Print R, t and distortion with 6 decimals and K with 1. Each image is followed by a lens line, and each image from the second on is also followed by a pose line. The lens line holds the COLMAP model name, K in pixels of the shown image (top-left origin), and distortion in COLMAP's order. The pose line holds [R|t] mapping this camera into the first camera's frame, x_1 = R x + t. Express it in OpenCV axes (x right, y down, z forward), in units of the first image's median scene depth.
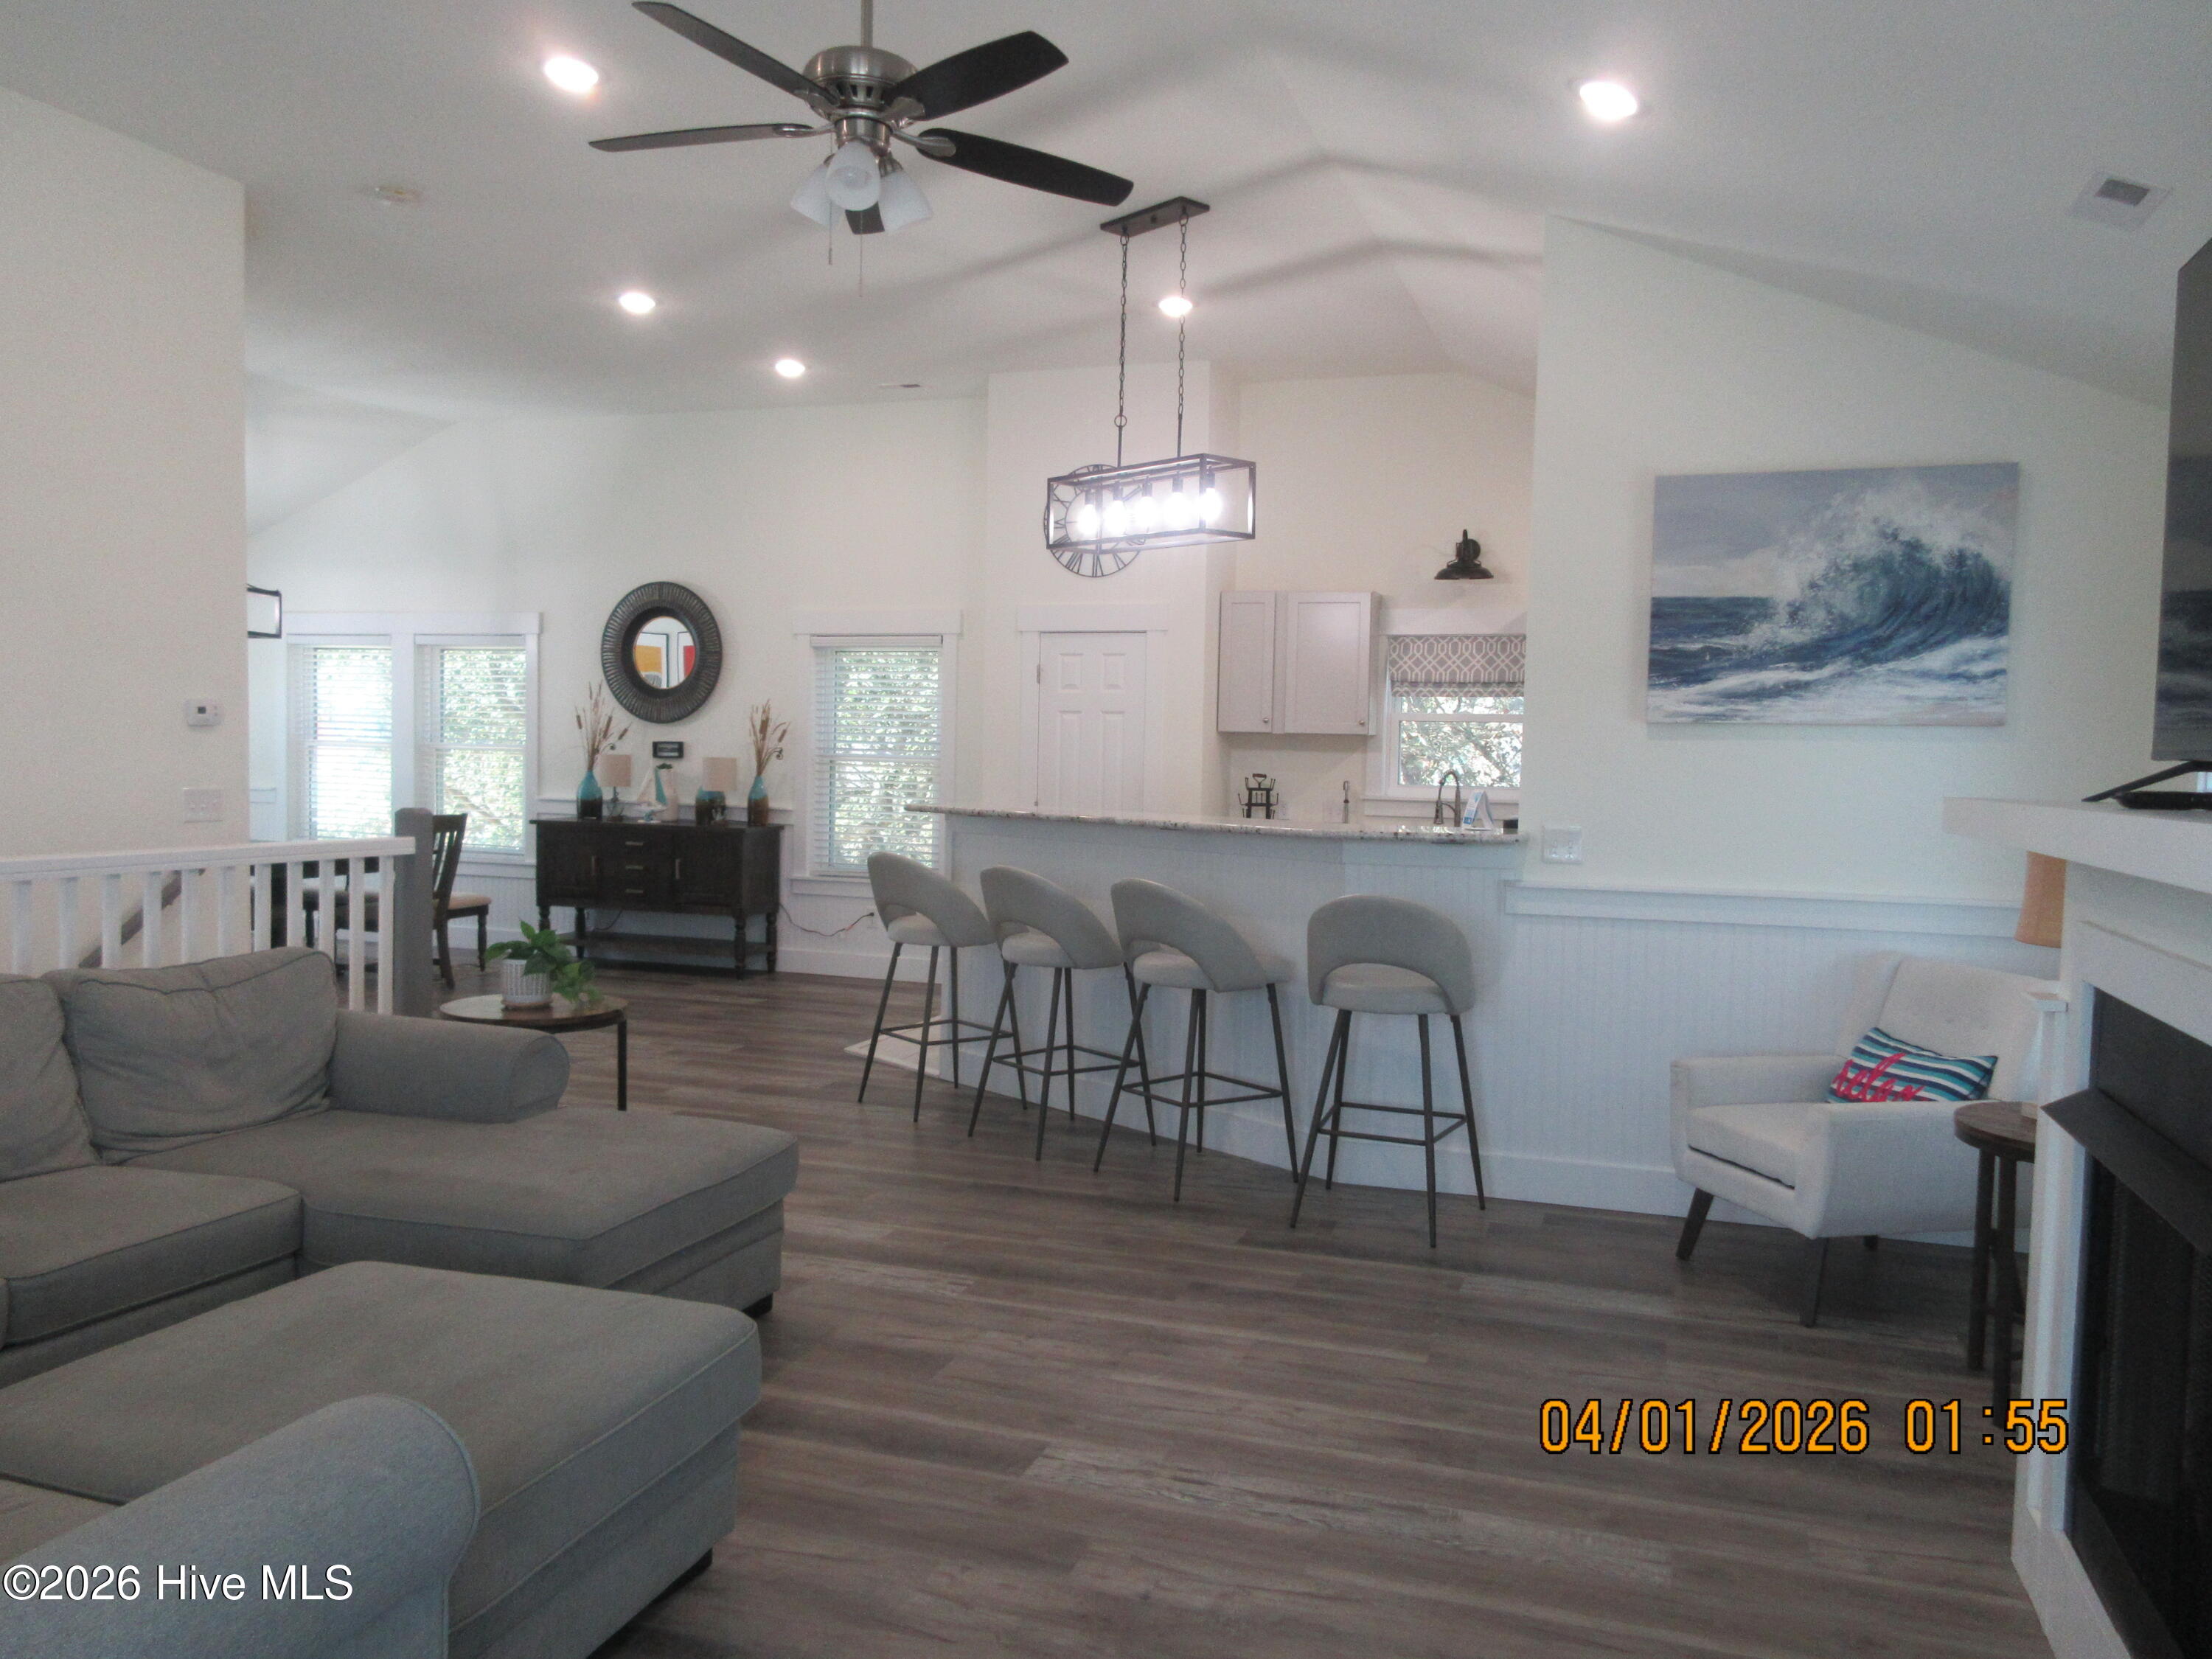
lens RADIAL K [[1666.6, 0, 1106.2], [0, 1666.6, 829.8], [0, 0, 1]] dist [0.005251, -0.003099]
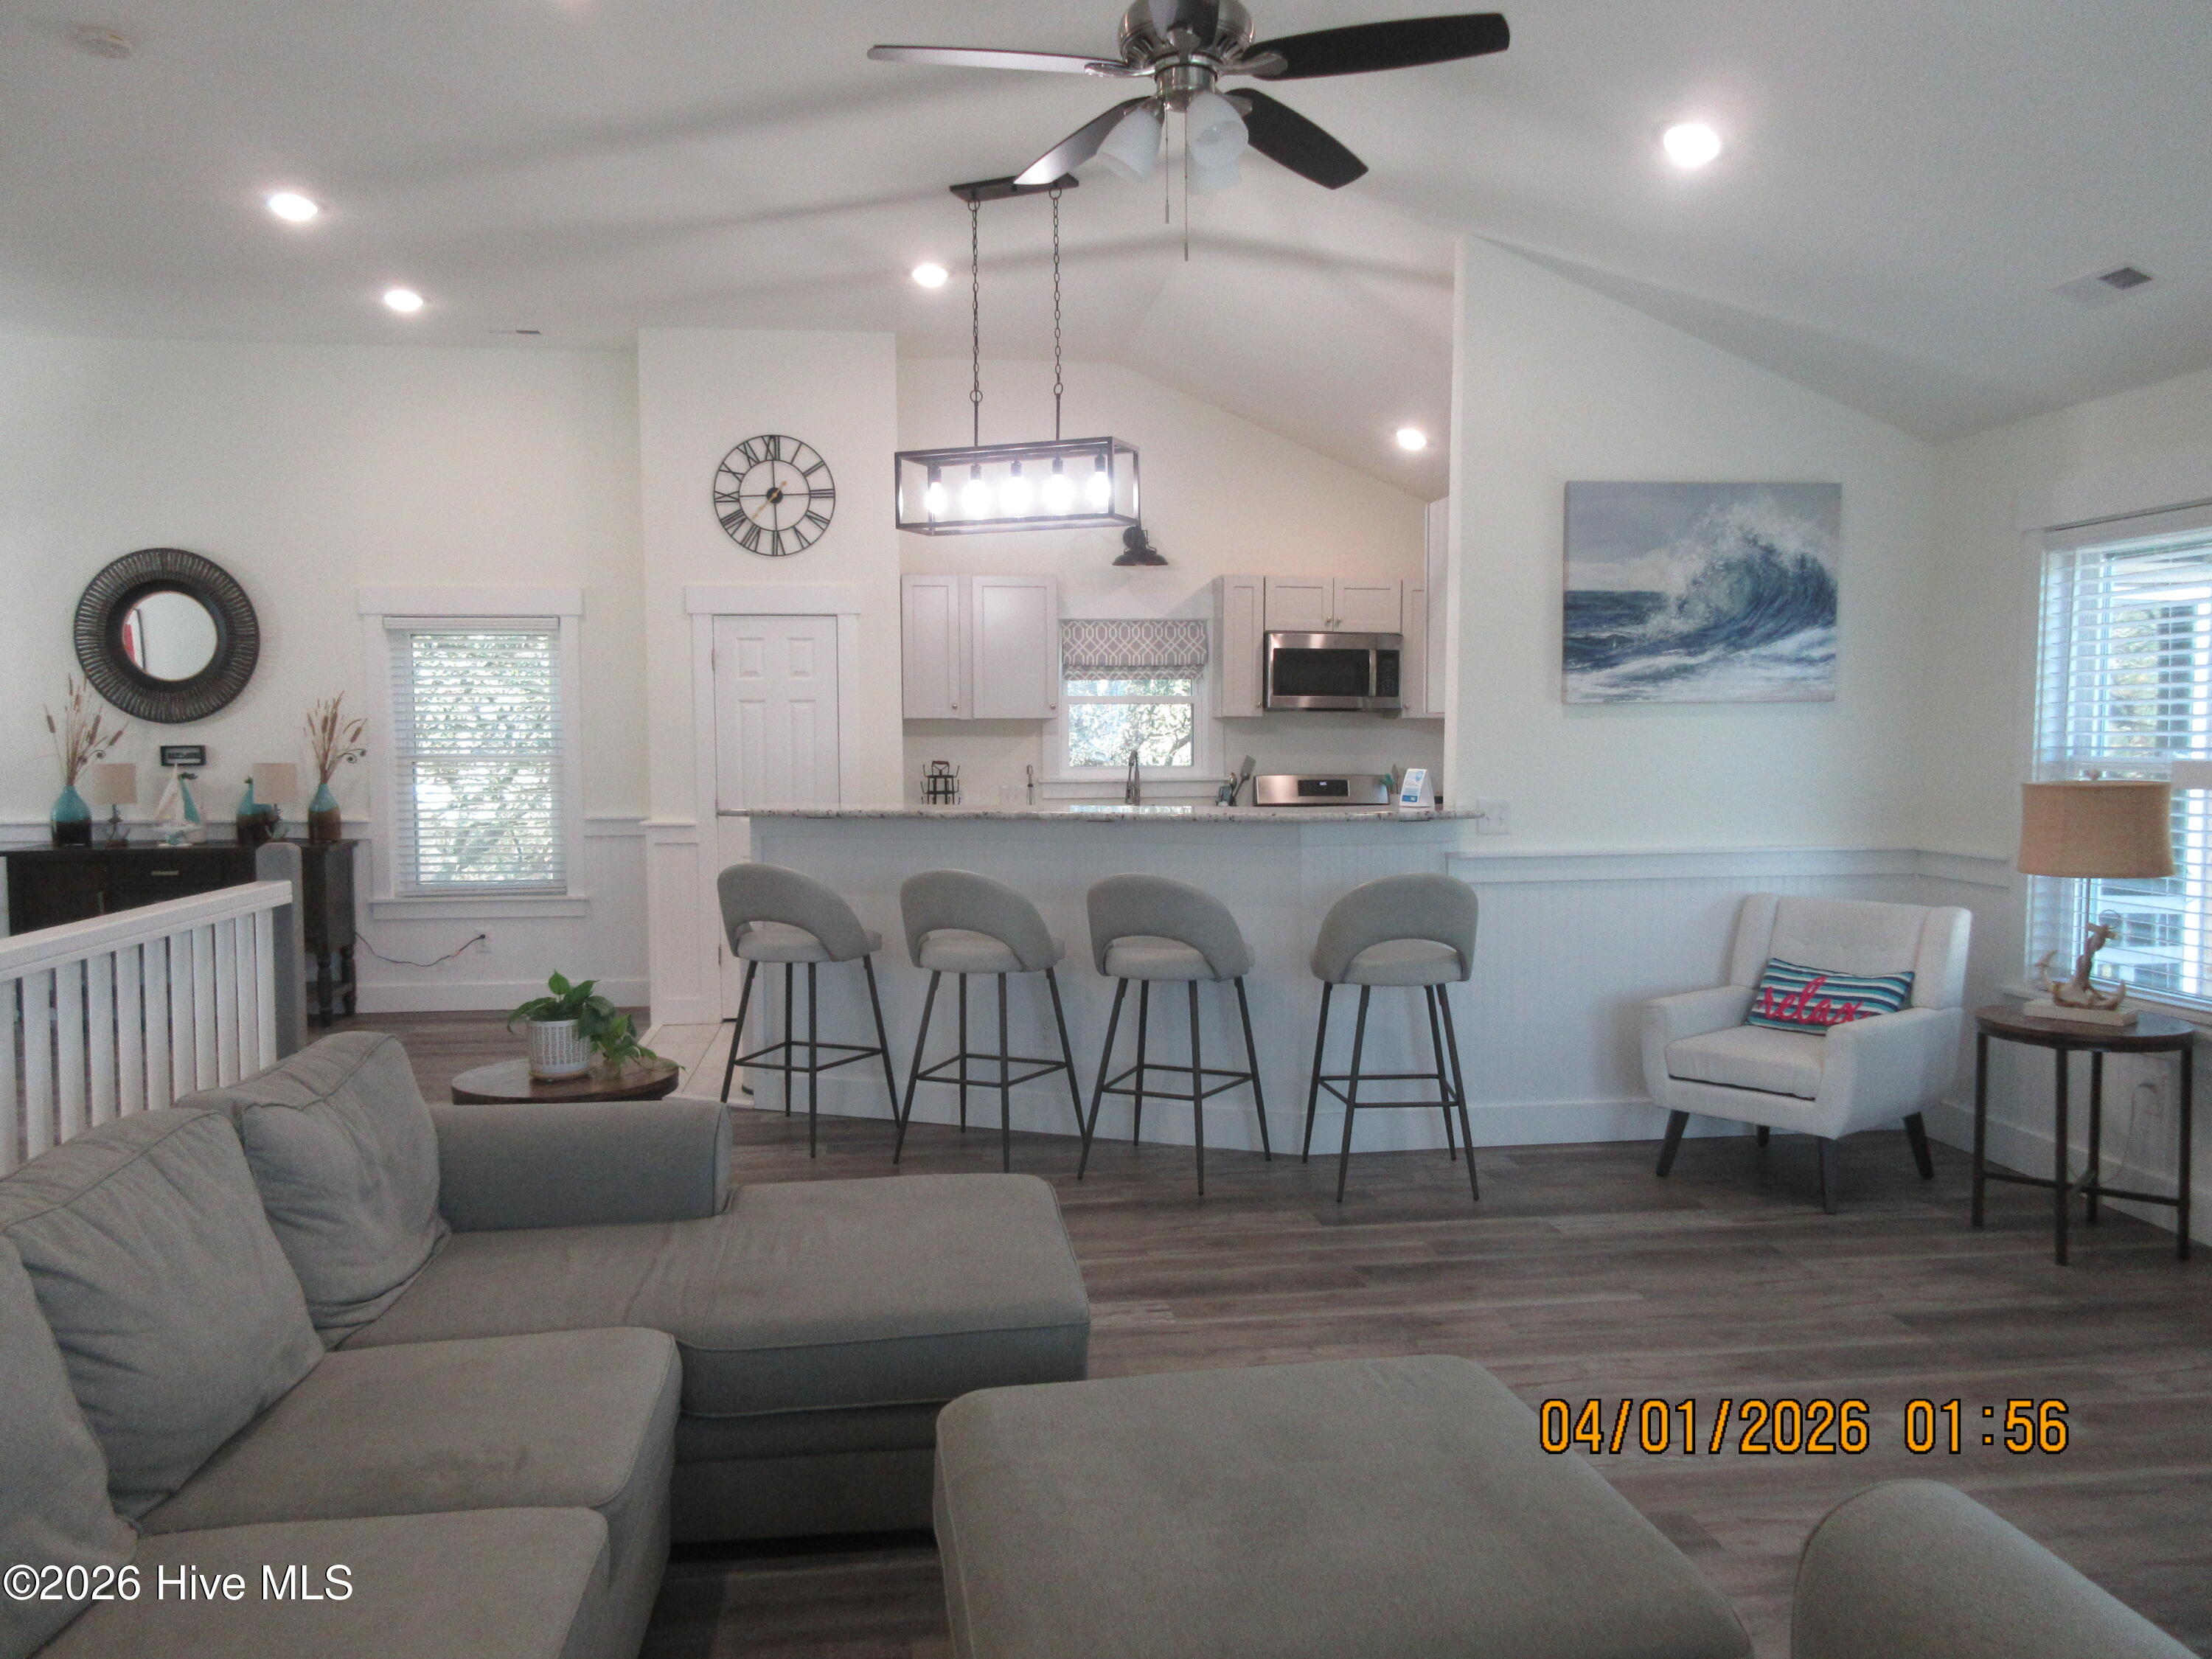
lens RADIAL K [[1666.6, 0, 1106.0], [0, 1666.6, 829.8], [0, 0, 1]] dist [0.005251, -0.003099]
pose [[0.894609, -0.052766, 0.443724, -0.453490], [0.046765, 0.998606, 0.024466, -0.021972], [-0.444396, -0.001136, 0.895829, 0.142035]]
